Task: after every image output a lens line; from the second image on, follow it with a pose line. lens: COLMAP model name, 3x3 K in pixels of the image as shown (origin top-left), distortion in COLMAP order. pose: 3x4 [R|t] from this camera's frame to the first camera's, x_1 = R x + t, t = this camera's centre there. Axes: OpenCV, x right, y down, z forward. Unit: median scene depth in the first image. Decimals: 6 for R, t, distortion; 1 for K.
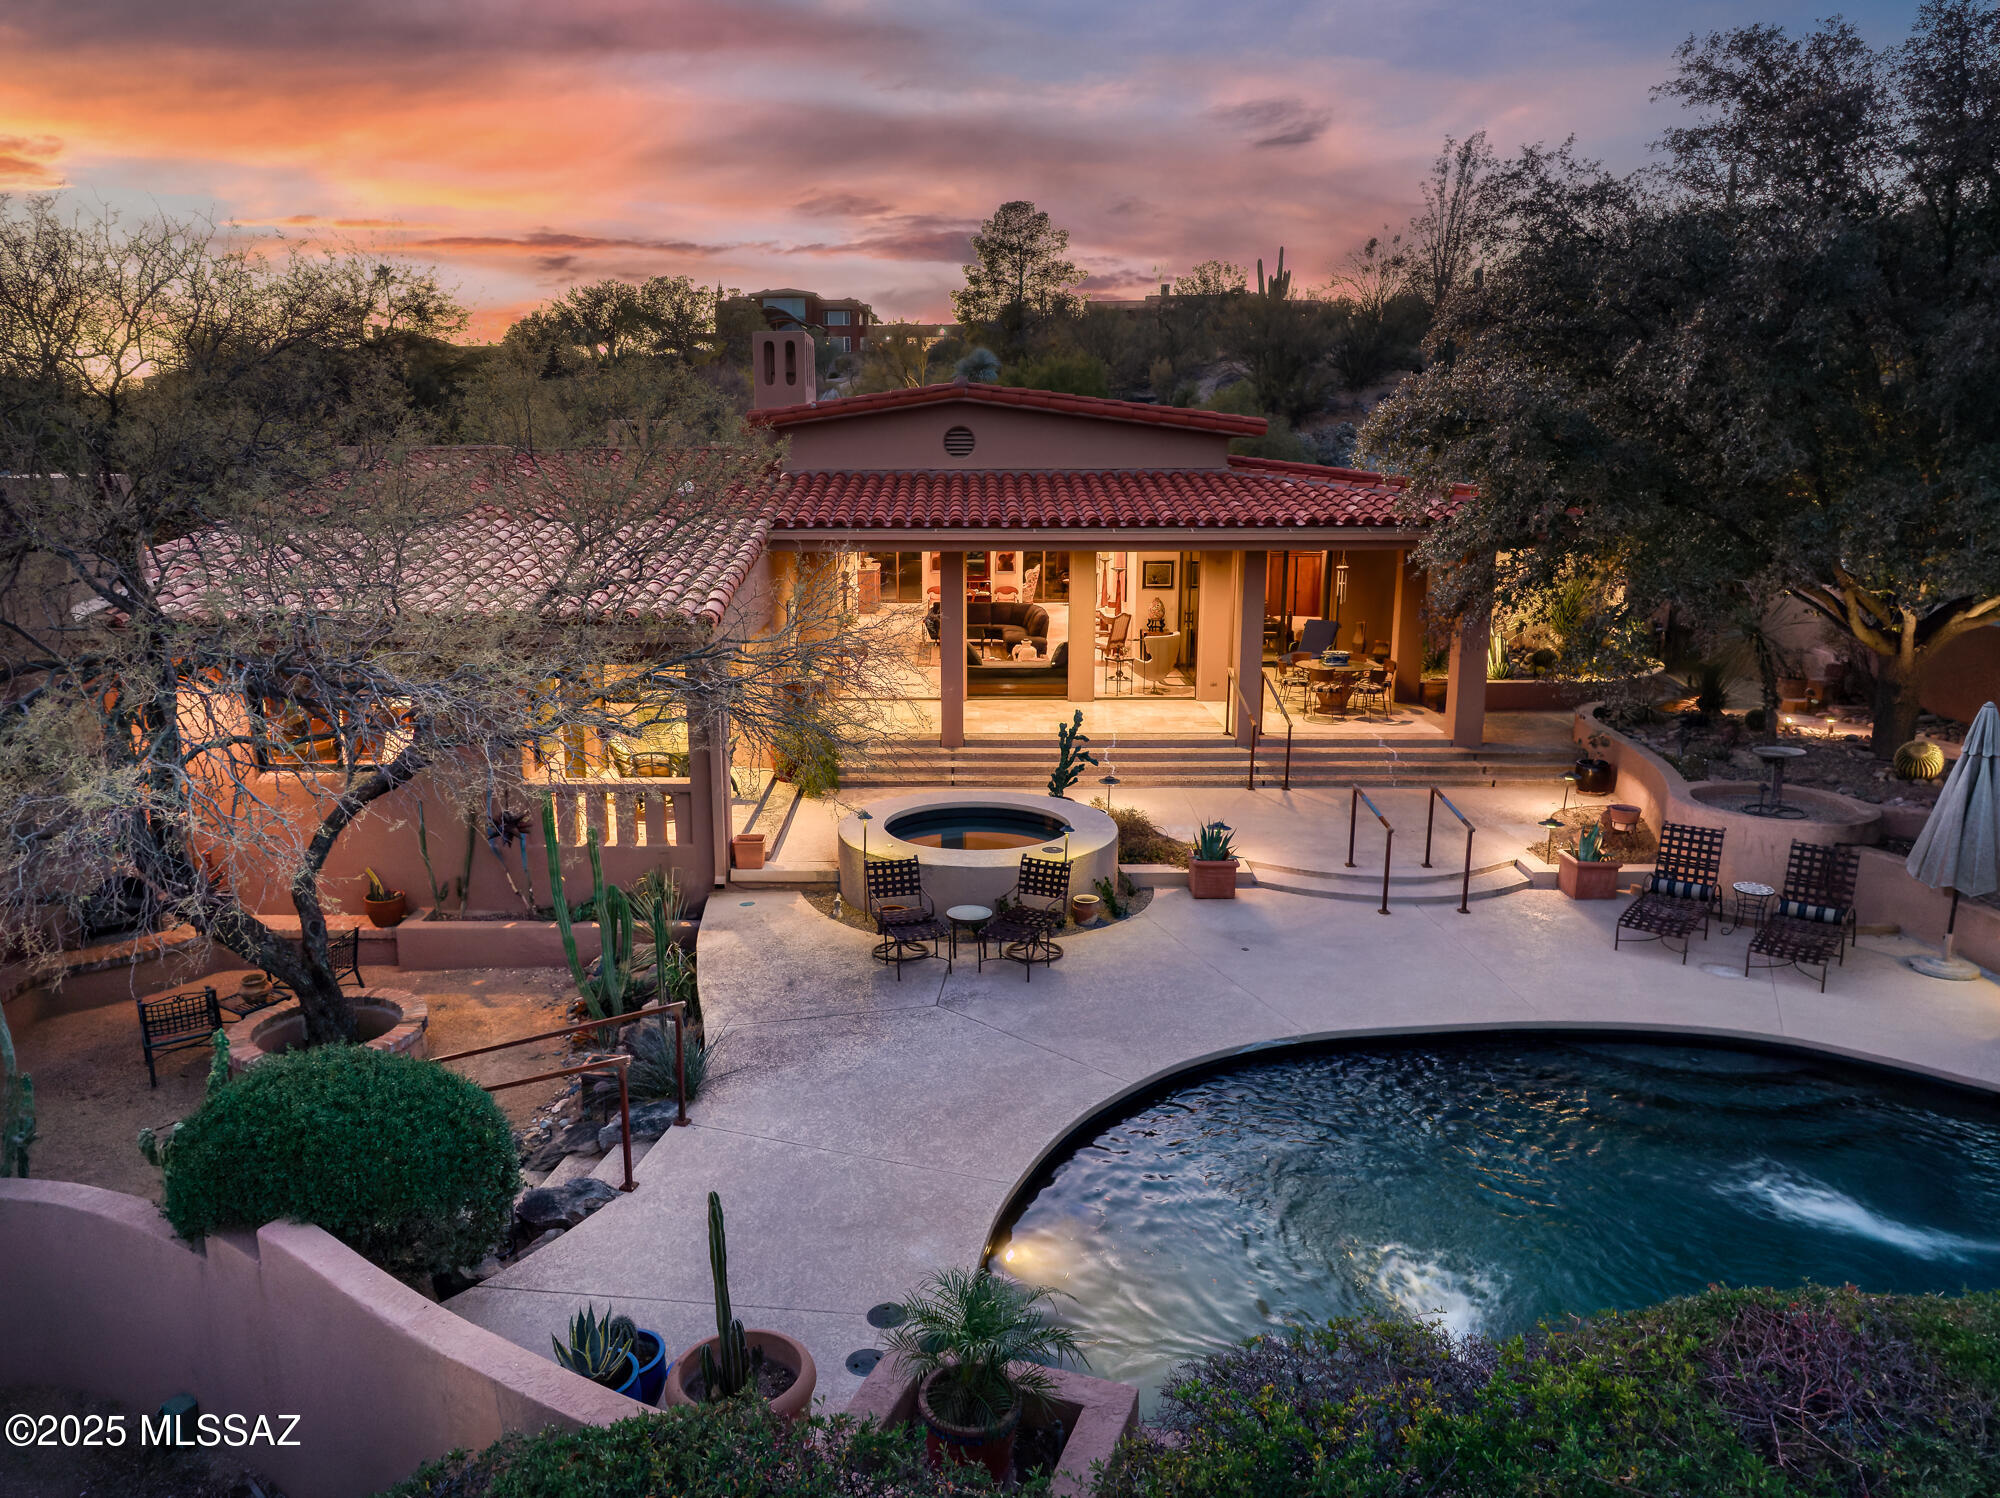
lens RADIAL K [[1375.0, 0, 948.6], [0, 1375.0, 743.7], [0, 0, 1]] dist [-0.001771, -0.000931]
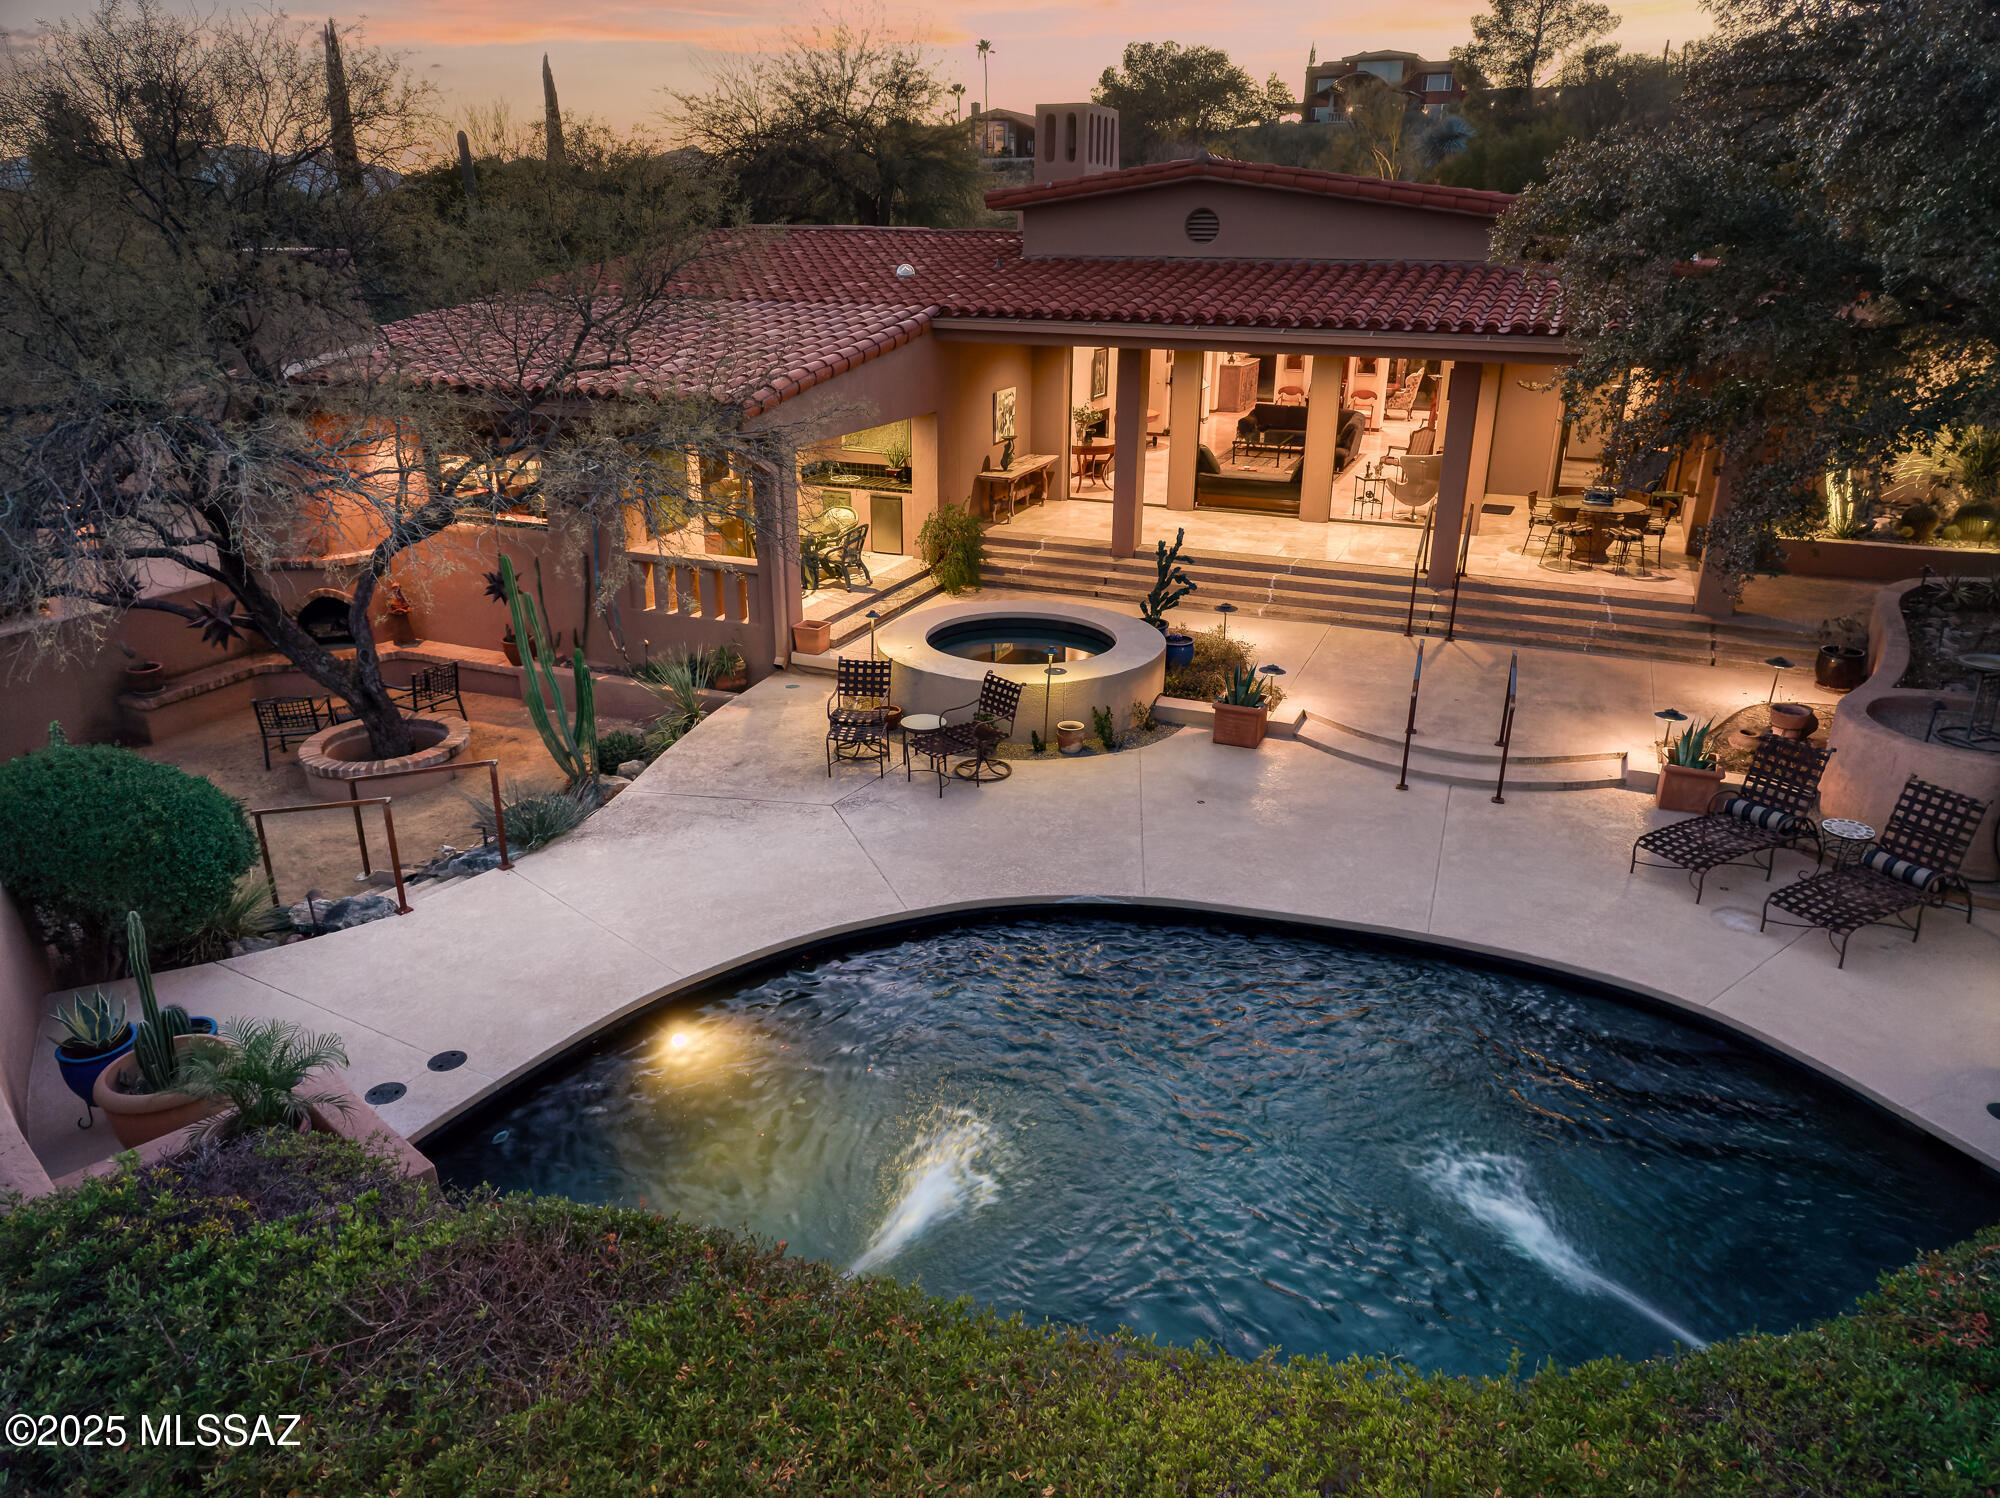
lens RADIAL K [[1347.8, 0, 1000.0], [0, 1347.8, 749.0], [0, 0, 1]] dist [0.001400, 0.002793]
pose [[0.926490, 0.144230, -0.347582, 0.358445], [-0.088407, 0.981209, 0.171504, -0.026551], [0.365787, -0.128168, 0.921831, 0.102143]]
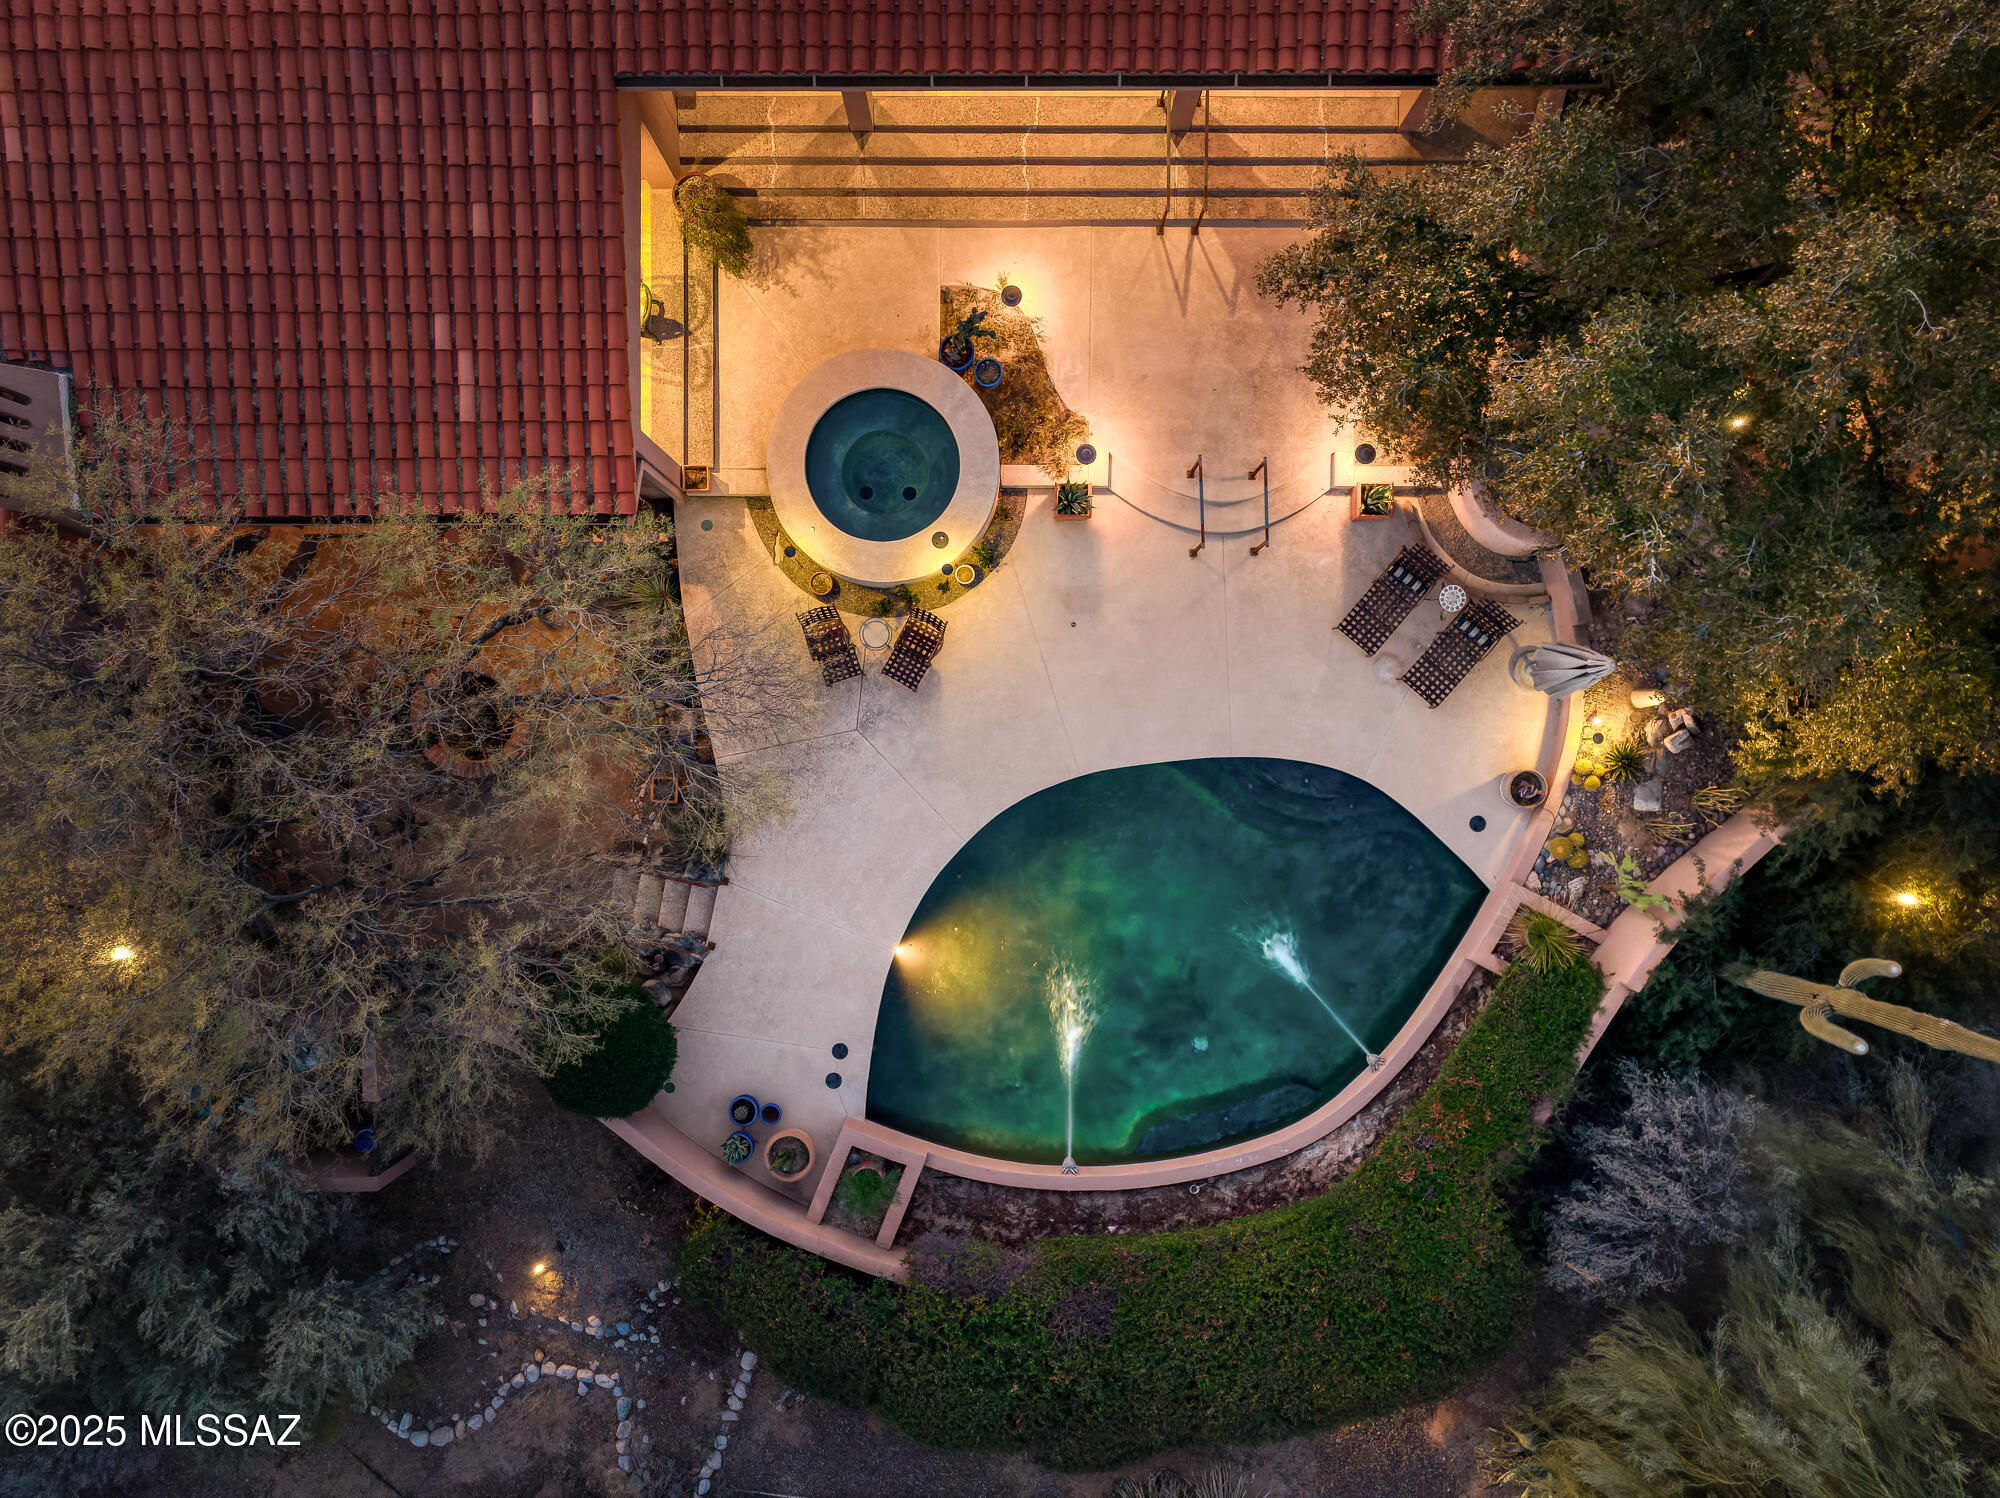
lens RADIAL K [[1347.8, 0, 1000.0], [0, 1347.8, 749.0], [0, 0, 1]] dist [0.001400, 0.002793]
pose [[0.999991, -0.003398, 0.002579, 0.121348], [-0.001803, 0.211279, 0.977424, -1.053045], [-0.003866, -0.977420, 0.211271, 0.519407]]
